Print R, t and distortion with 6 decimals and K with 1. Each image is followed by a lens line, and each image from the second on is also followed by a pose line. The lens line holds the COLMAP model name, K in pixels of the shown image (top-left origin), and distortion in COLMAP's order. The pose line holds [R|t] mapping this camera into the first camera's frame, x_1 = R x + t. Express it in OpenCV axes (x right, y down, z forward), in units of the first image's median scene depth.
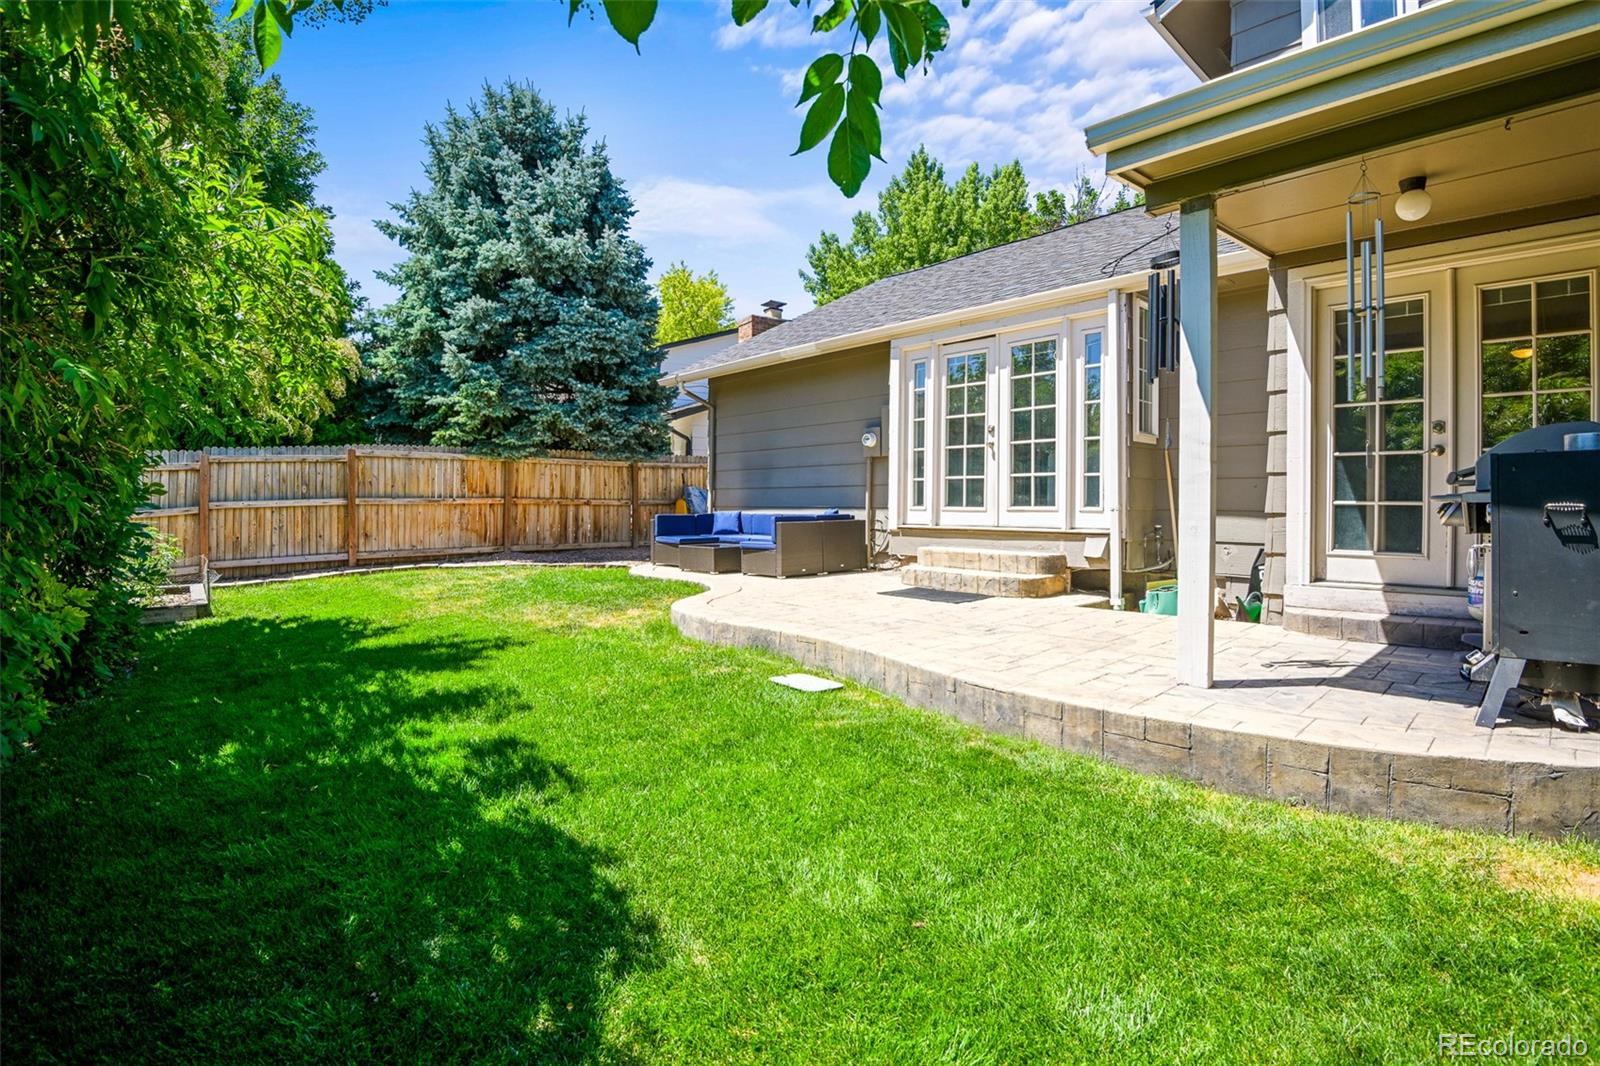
lens RADIAL K [[757.1, 0, 797.3], [0, 757.1, 492.8], [0, 0, 1]] dist [-0.014170, -0.015386]
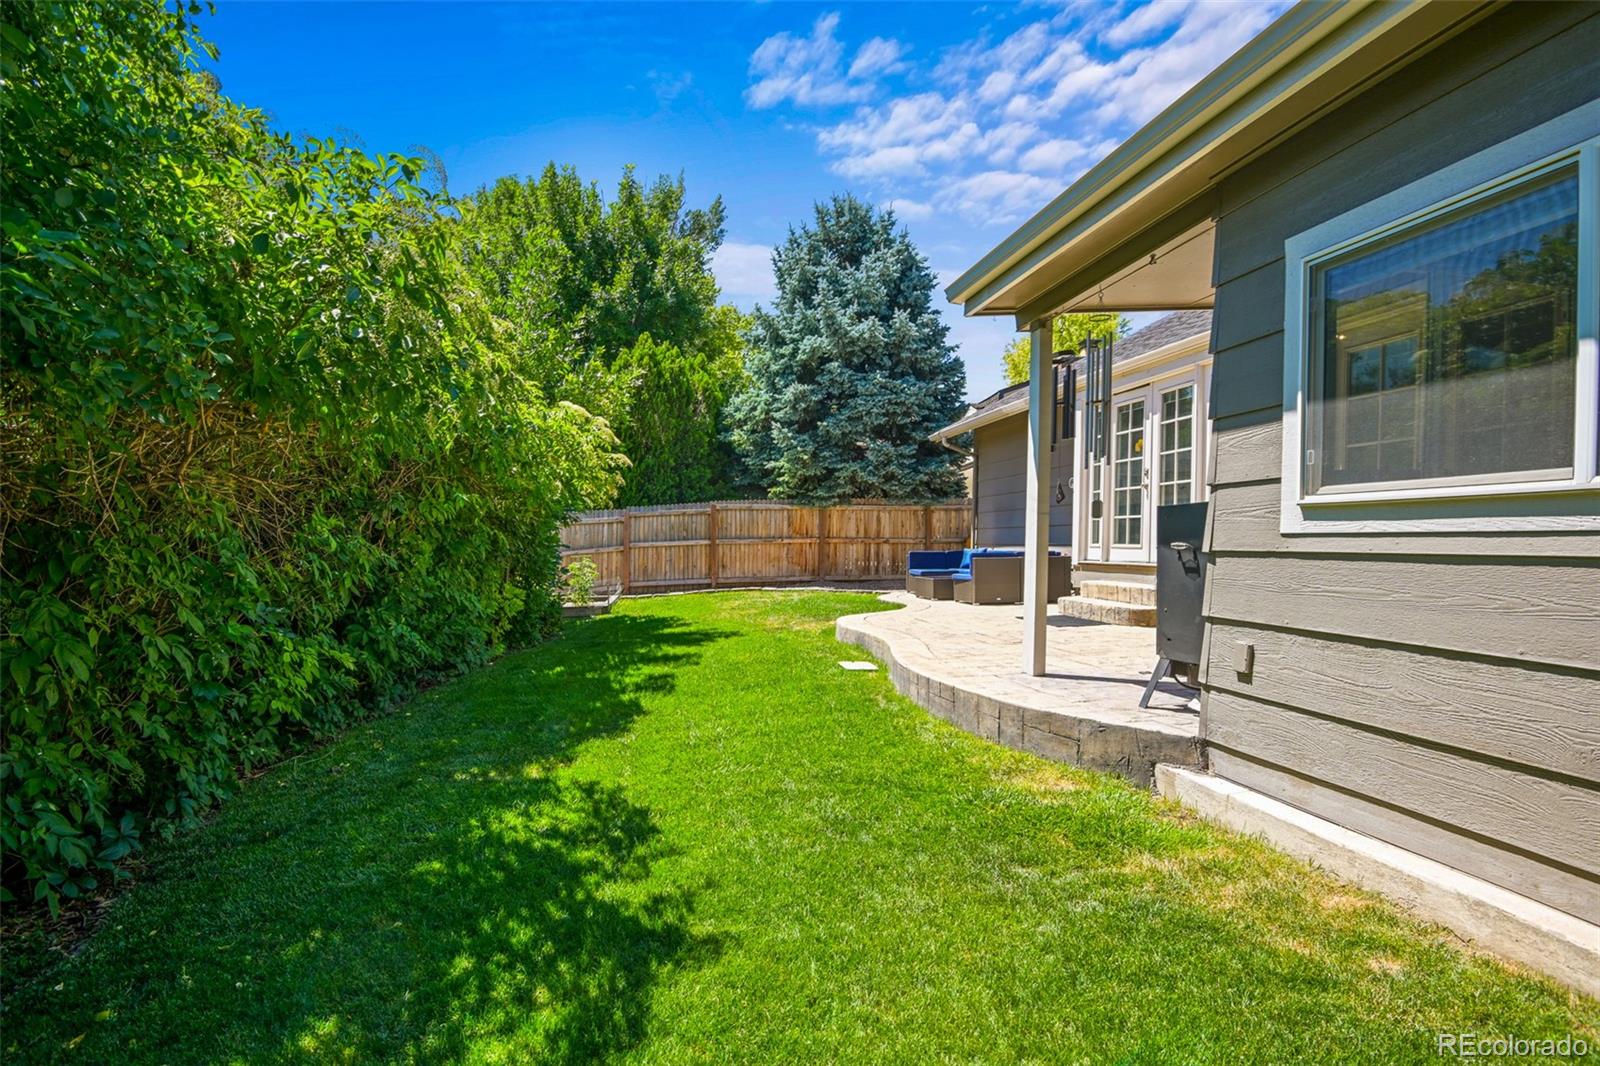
lens RADIAL K [[789.4, 0, 800.0], [0, 789.4, 533.0], [0, 0, 1]] dist [0.002396, -0.019105]
pose [[0.845662, -0.011687, -0.533591, 0.299031], [0.014574, 0.999893, 0.001197, -0.003928], [0.533520, -0.008788, 0.845742, -0.144683]]
